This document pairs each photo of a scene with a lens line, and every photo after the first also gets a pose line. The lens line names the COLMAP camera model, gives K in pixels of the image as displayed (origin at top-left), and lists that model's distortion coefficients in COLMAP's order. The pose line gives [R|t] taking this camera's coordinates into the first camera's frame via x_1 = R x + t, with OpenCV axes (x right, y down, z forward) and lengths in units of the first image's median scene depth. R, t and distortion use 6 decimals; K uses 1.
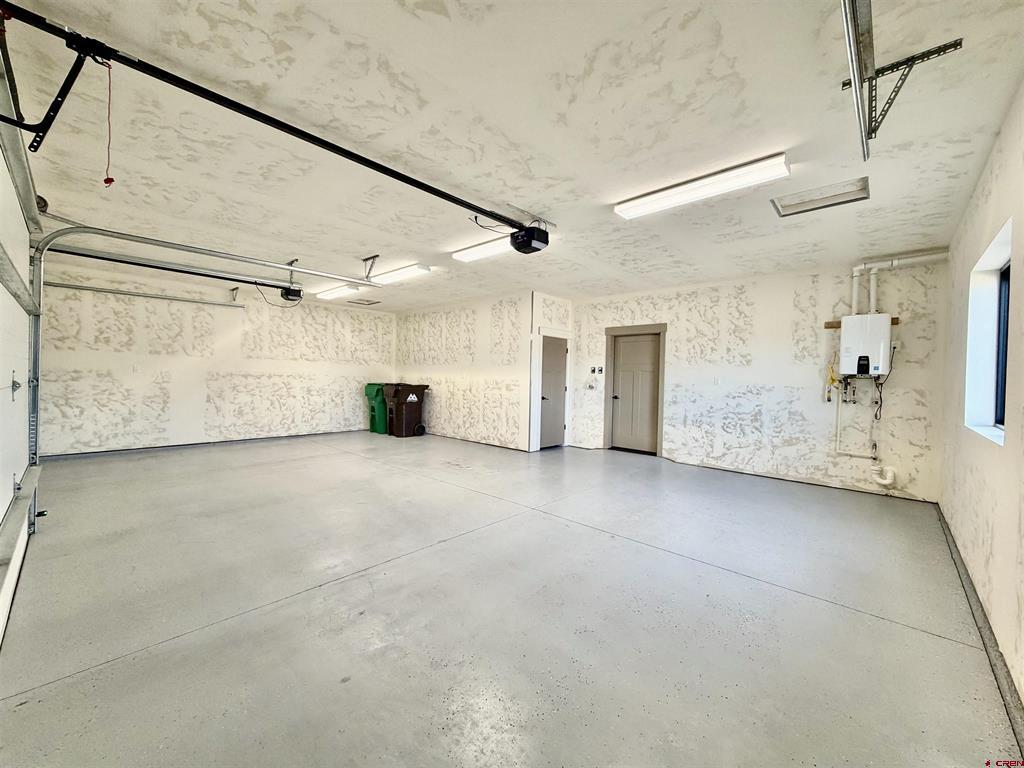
lens RADIAL K [[408.6, 0, 509.9], [0, 408.6, 384.7], [0, 0, 1]] dist [-0.000820, -0.001325]
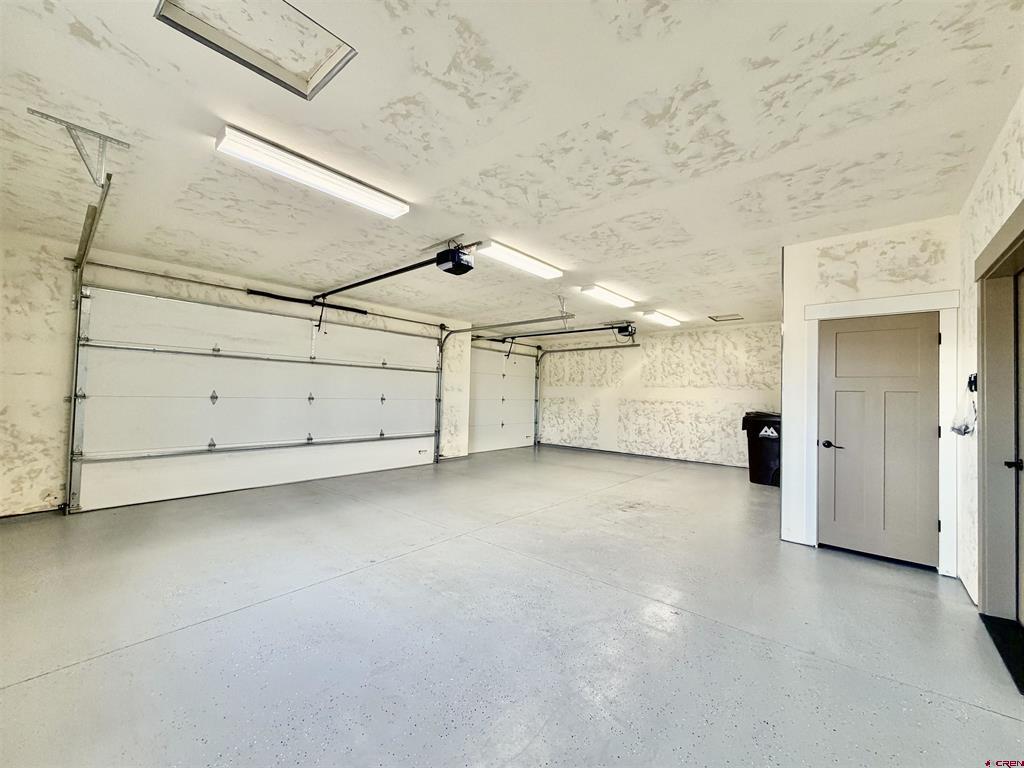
lens RADIAL K [[408.6, 0, 510.5], [0, 408.6, 382.4], [0, 0, 1]] dist [-0.000820, -0.001325]
pose [[0.035440, -0.050473, -0.998096, 0.565759], [-0.039784, 0.997861, -0.051874, -0.000999], [0.998580, 0.041547, 0.033356, 0.591096]]
